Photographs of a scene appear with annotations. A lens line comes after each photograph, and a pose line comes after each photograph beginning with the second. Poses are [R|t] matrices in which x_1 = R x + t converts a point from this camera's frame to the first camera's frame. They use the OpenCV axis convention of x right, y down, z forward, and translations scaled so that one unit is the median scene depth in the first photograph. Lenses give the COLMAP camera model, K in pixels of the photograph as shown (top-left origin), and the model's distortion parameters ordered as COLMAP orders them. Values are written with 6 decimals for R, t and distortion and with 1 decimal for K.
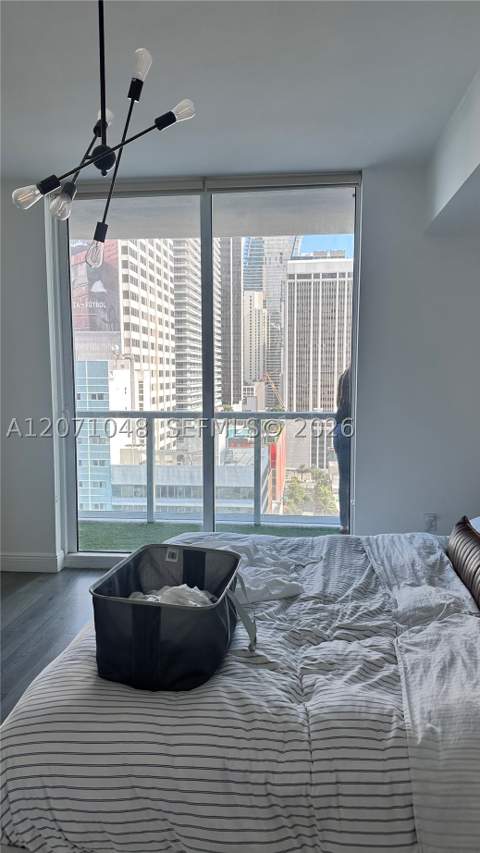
lens RADIAL K [[609.8, 0, 237.2], [0, 609.8, 427.1], [0, 0, 1]] dist [0.086725, -0.086804]
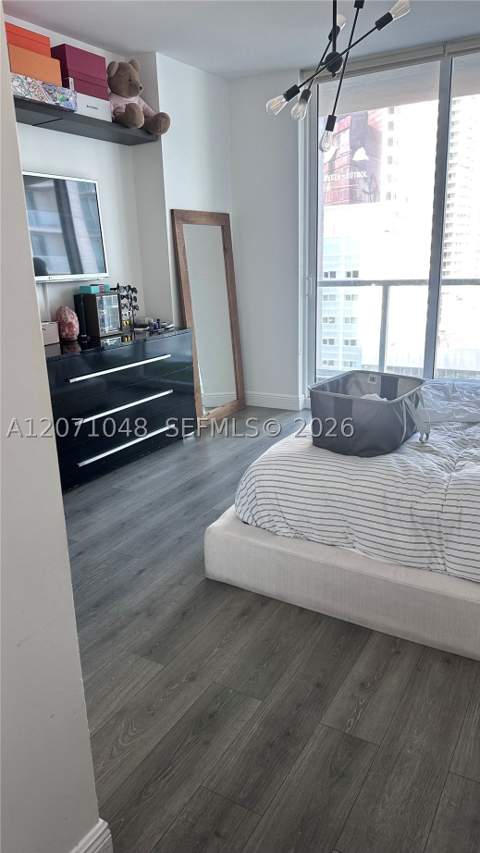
lens RADIAL K [[609.8, 0, 237.2], [0, 609.8, 427.1], [0, 0, 1]] dist [0.086725, -0.086804]
pose [[0.917453, 0.087660, -0.388067, 0.180178], [-0.011552, 0.980883, 0.194257, 0.068851], [0.397677, -0.173739, 0.900926, -0.408911]]
